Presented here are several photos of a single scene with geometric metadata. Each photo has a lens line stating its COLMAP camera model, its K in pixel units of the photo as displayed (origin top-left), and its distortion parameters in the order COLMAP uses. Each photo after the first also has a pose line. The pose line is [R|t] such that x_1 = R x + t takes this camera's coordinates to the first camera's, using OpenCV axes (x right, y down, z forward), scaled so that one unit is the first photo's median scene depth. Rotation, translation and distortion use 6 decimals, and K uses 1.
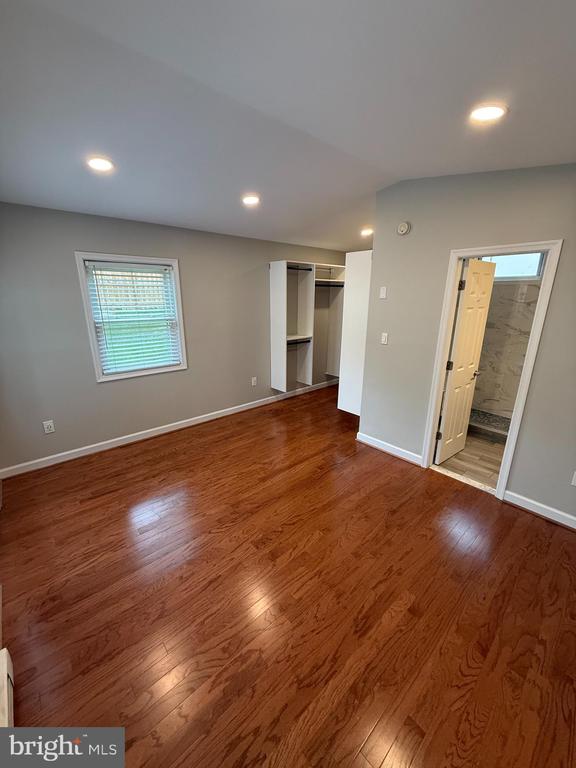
lens RADIAL K [[304.9, 0, 287.1], [0, 304.9, 383.2], [0, 0, 1]] dist [-0.003344, 0.000274]
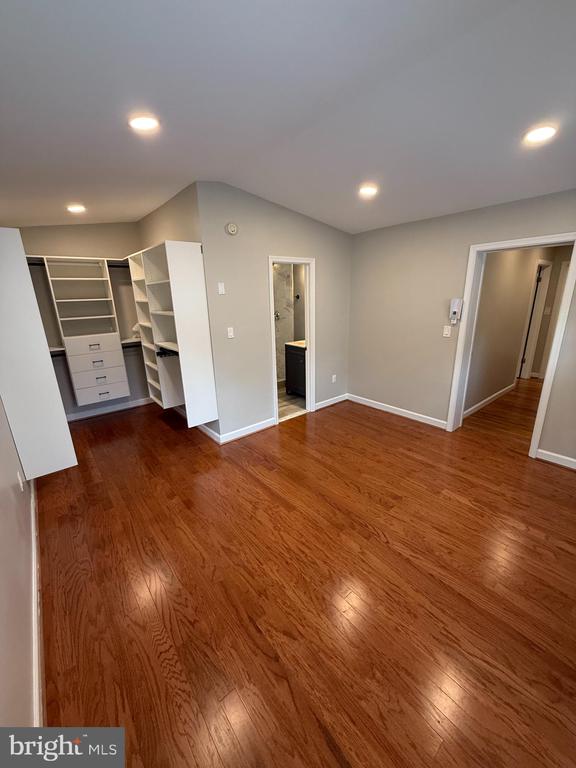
lens RADIAL K [[304.9, 0, 287.2], [0, 304.9, 383.3], [0, 0, 1]] dist [-0.003344, 0.000274]
pose [[0.038340, -0.290213, 0.956194, -0.785120], [0.303059, 0.915205, 0.265621, -0.226088], [-0.952200, 0.279599, 0.123041, 0.808830]]
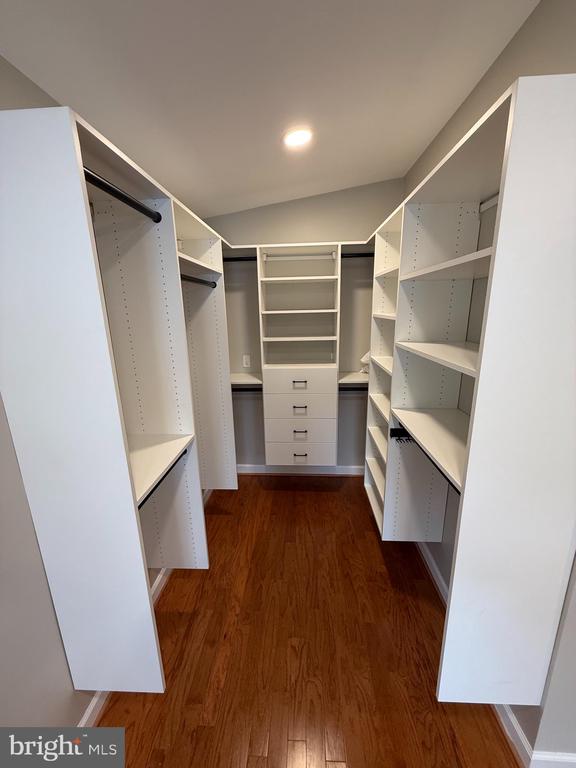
lens RADIAL K [[304.9, 0, 288.2], [0, 304.9, 381.7], [0, 0, 1]] dist [-0.003344, 0.000274]
pose [[0.699154, -0.187745, 0.689881, -0.087822], [0.223756, 0.973893, 0.038273, -0.323485], [-0.679056, 0.127607, 0.722911, 1.144549]]
